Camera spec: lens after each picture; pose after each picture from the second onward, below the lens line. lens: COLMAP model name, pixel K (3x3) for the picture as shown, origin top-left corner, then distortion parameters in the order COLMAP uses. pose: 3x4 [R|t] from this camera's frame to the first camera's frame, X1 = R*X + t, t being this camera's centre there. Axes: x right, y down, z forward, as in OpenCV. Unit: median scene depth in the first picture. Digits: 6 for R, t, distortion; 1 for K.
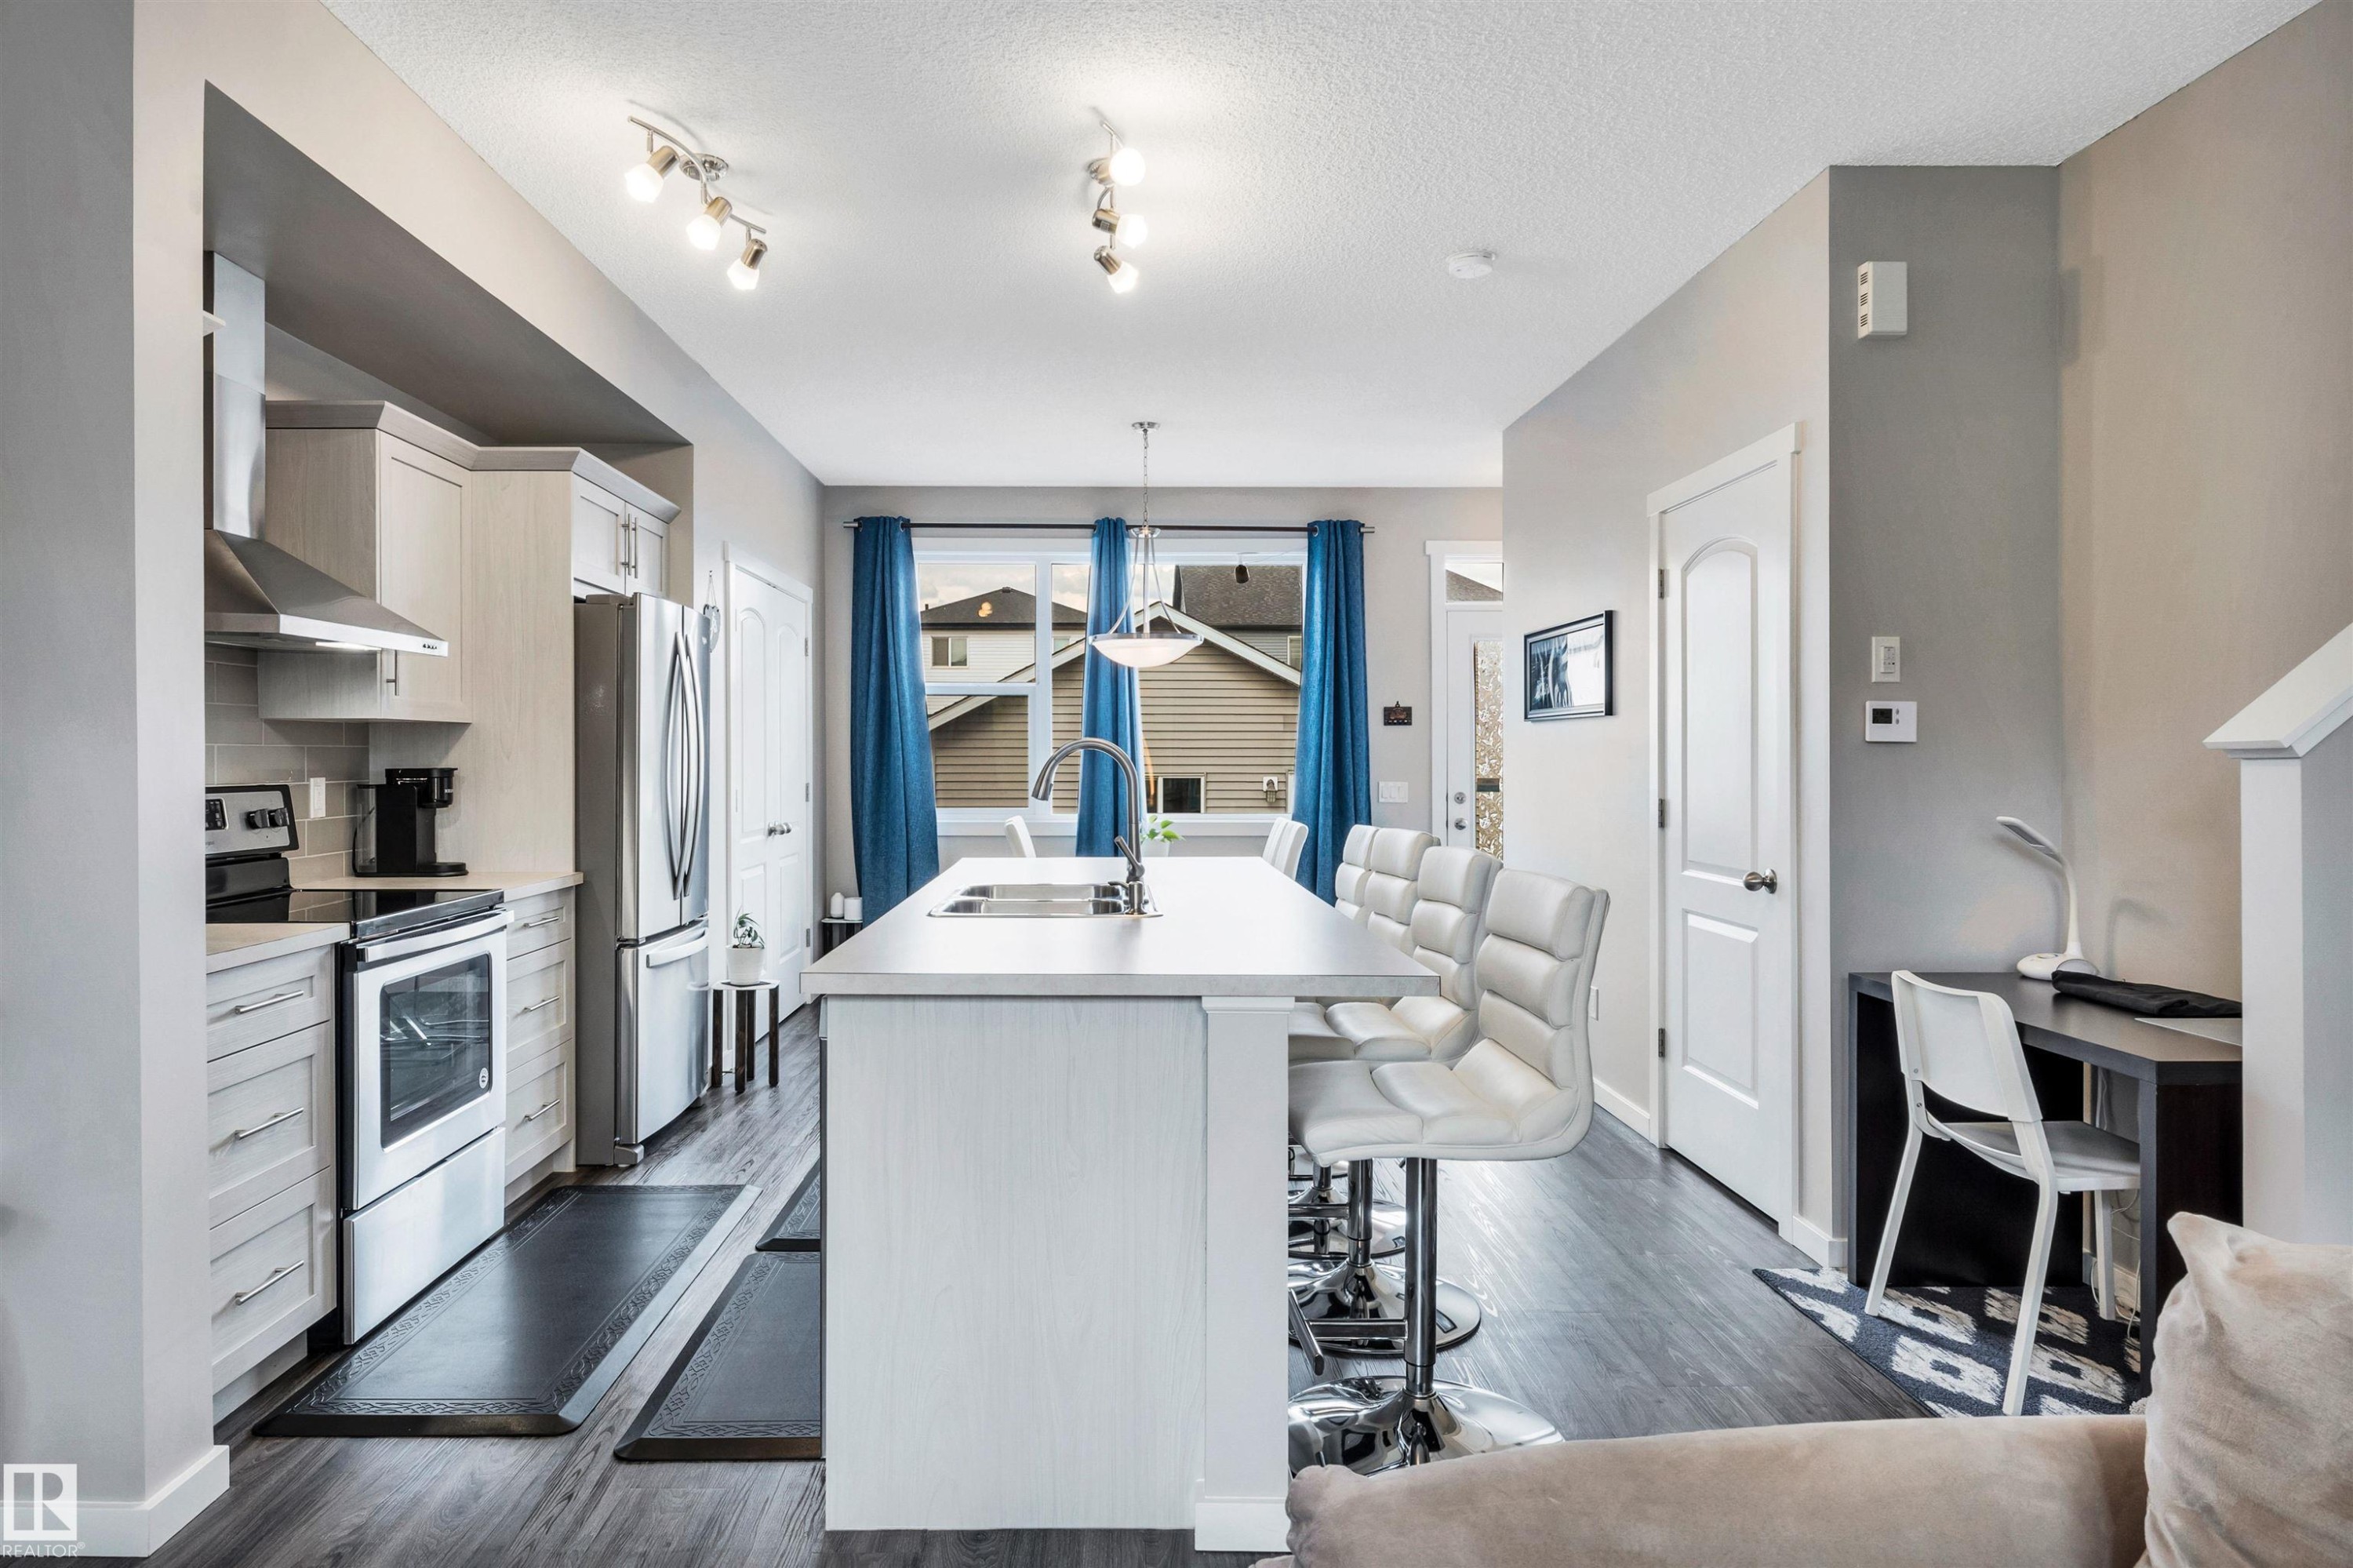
lens RADIAL K [[1445.2, 0, 1112.9], [0, 1445.2, 762.9], [0, 0, 1]] dist [0.006131, -0.000761]
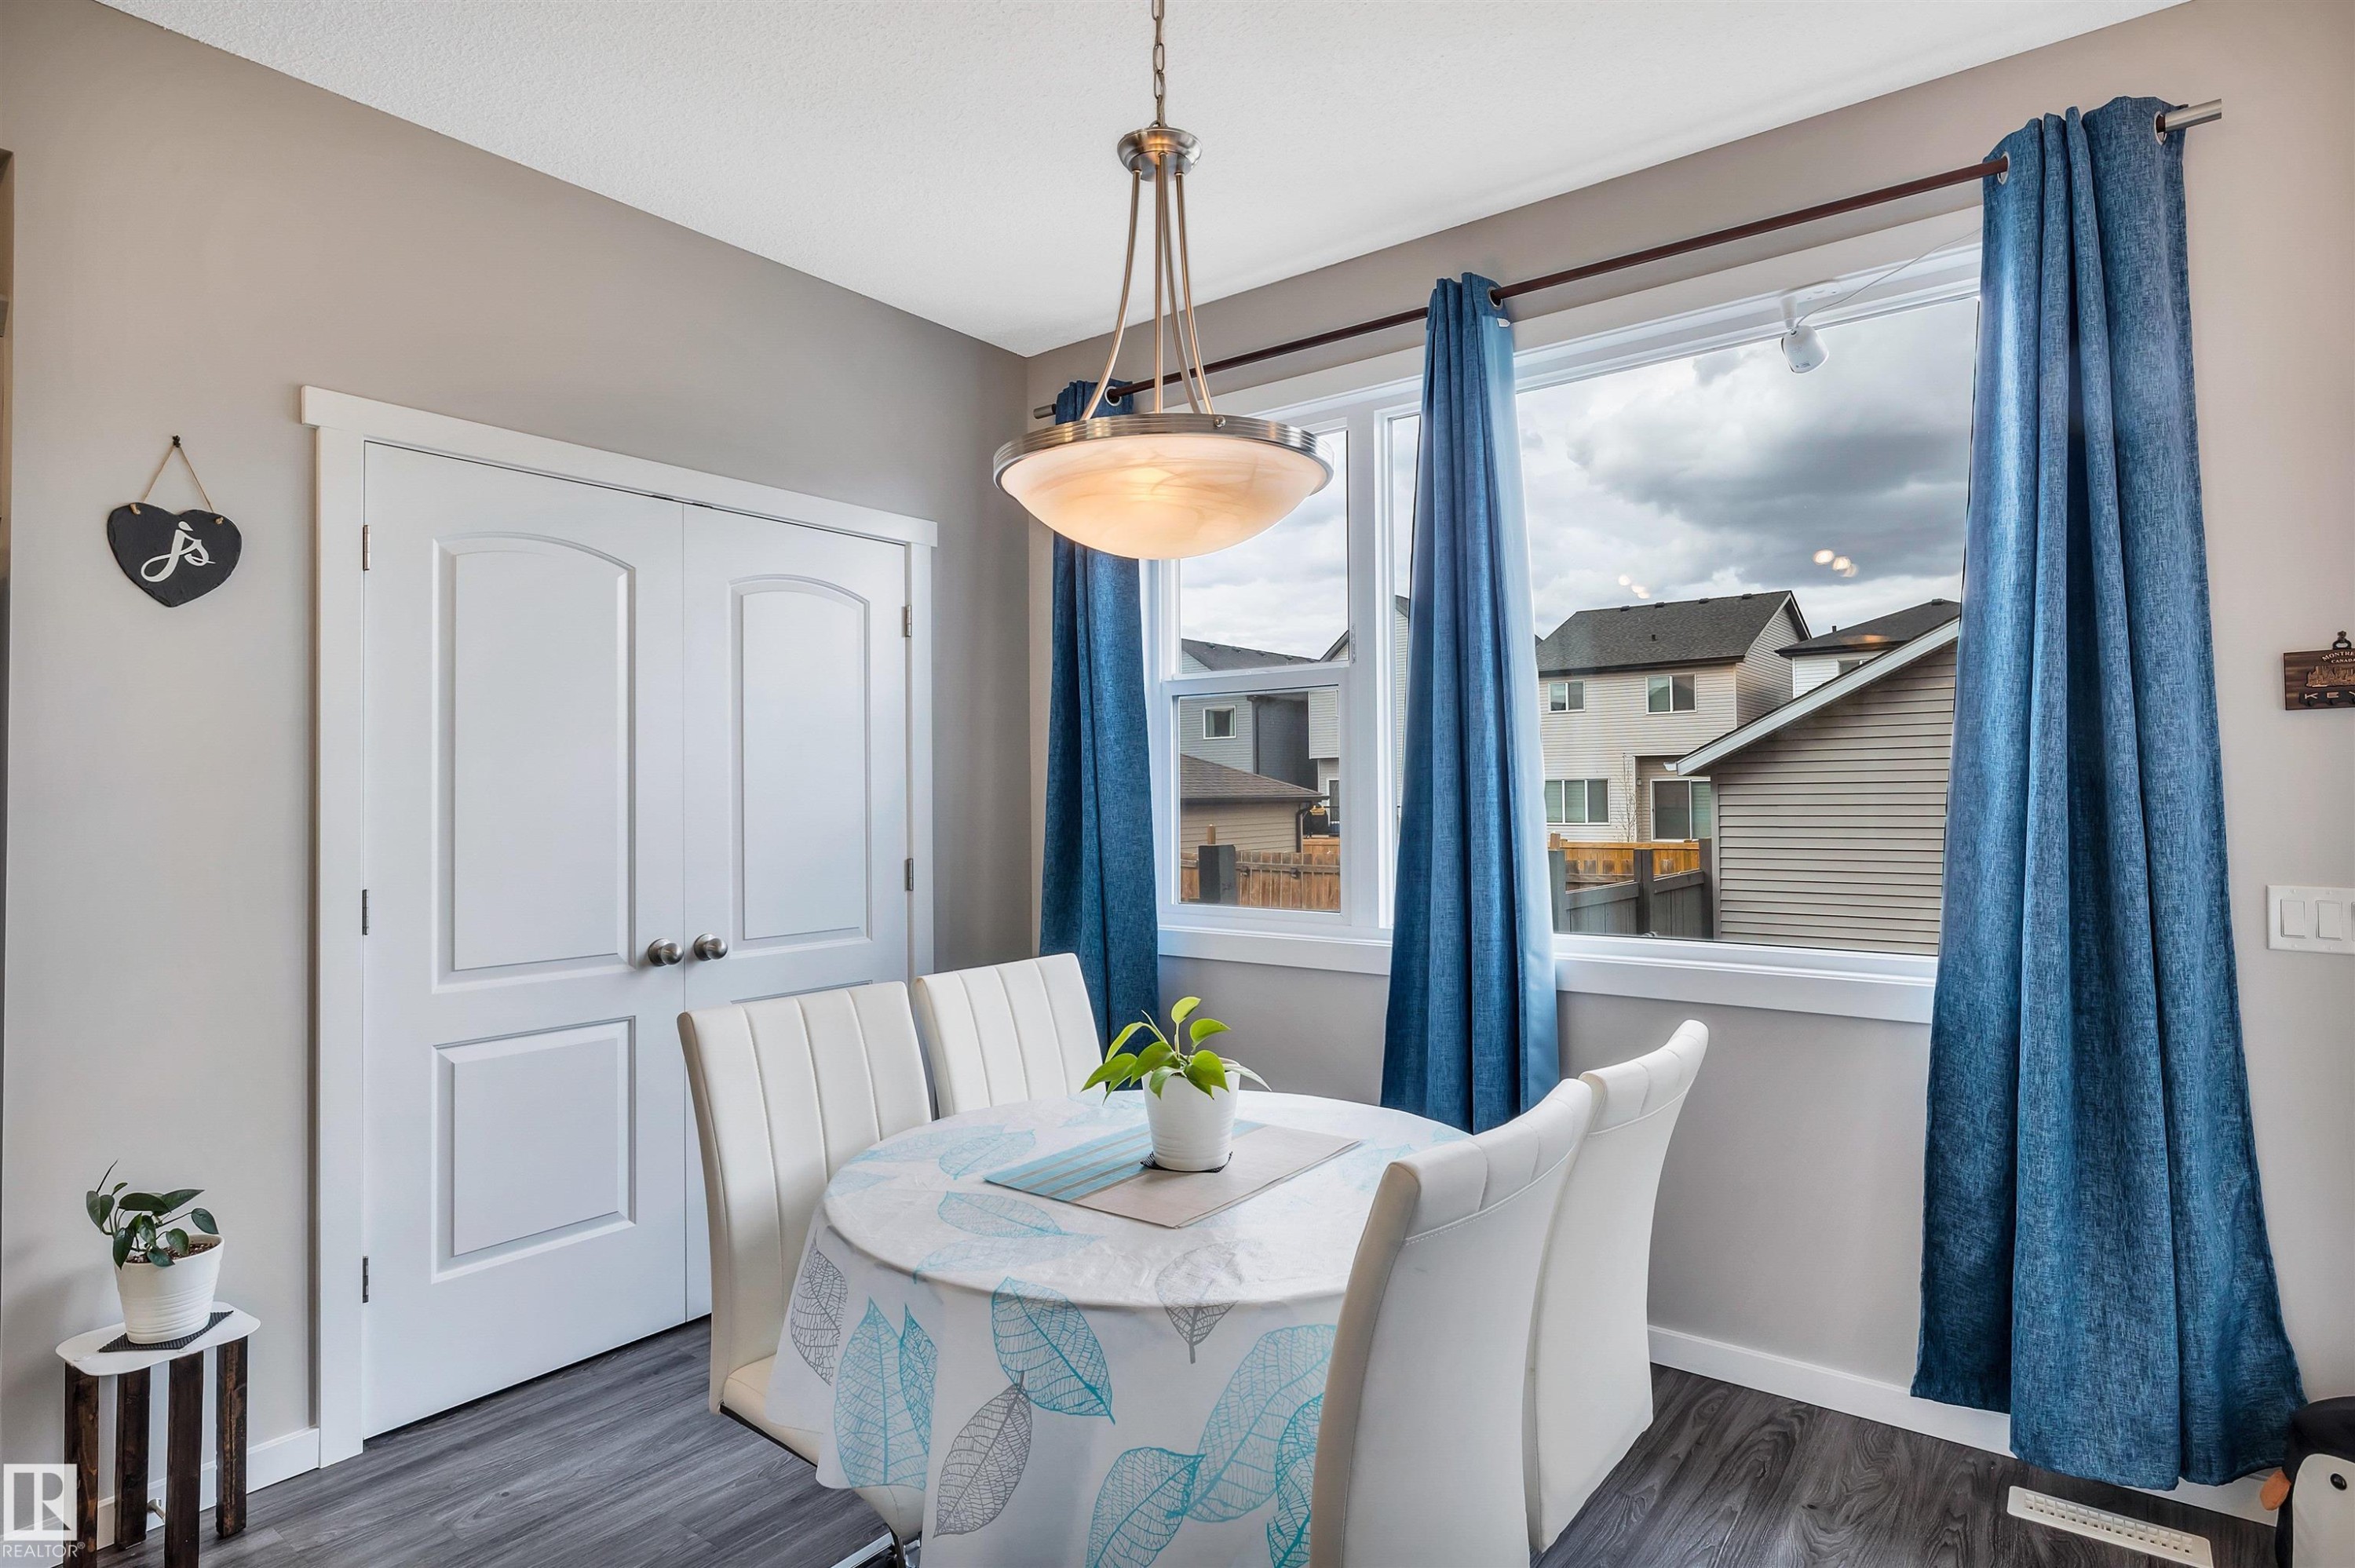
lens RADIAL K [[1230.8, 0, 1176.8], [0, 1230.8, 782.8], [0, 0, 1]] dist [-0.003806, 0.004849]
pose [[0.791991, -0.013846, -0.610375, 0.220495], [0.003220, 0.999824, -0.018503, -0.008054], [0.610524, 0.012689, 0.791896, 0.879459]]
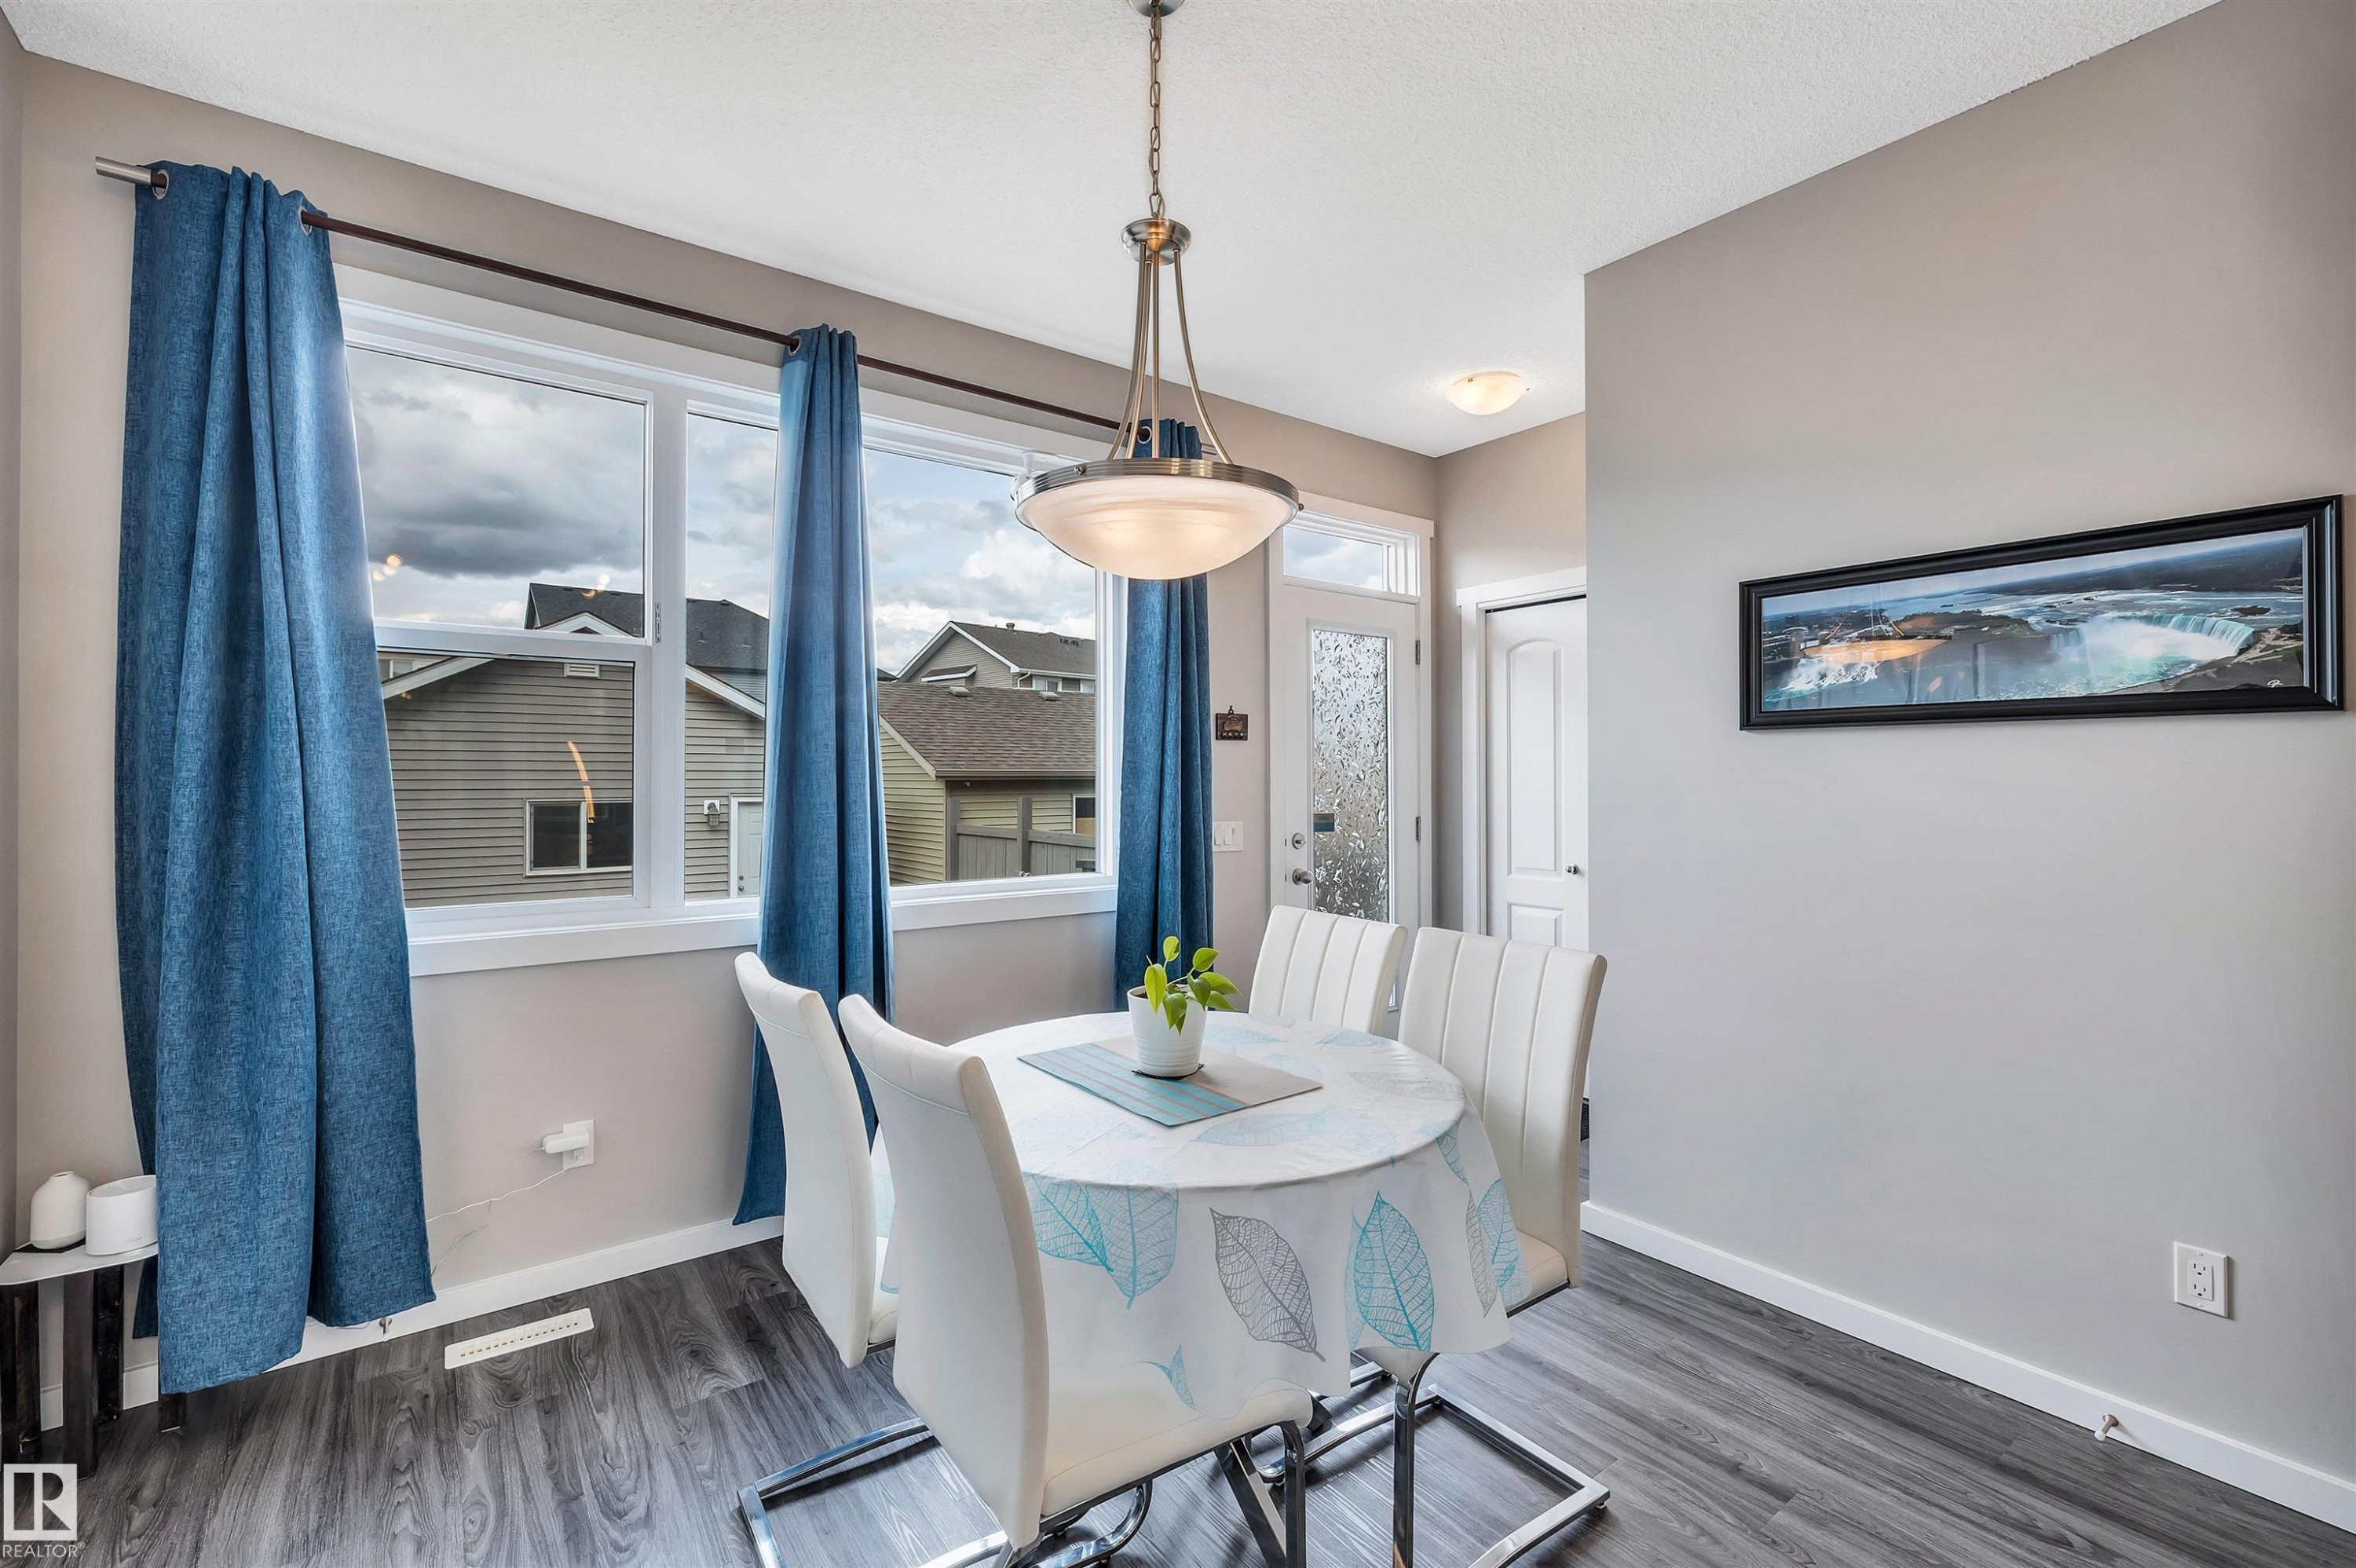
lens RADIAL K [[998.6, 0, 1161.0], [0, 998.6, 768.4], [0, 0, 1]] dist [-0.000920, -0.000849]
pose [[0.809895, 0.004777, 0.586556, -0.157196], [0.002954, 0.999921, -0.012223, -0.009277], [-0.586568, 0.011633, 0.809817, 0.874487]]
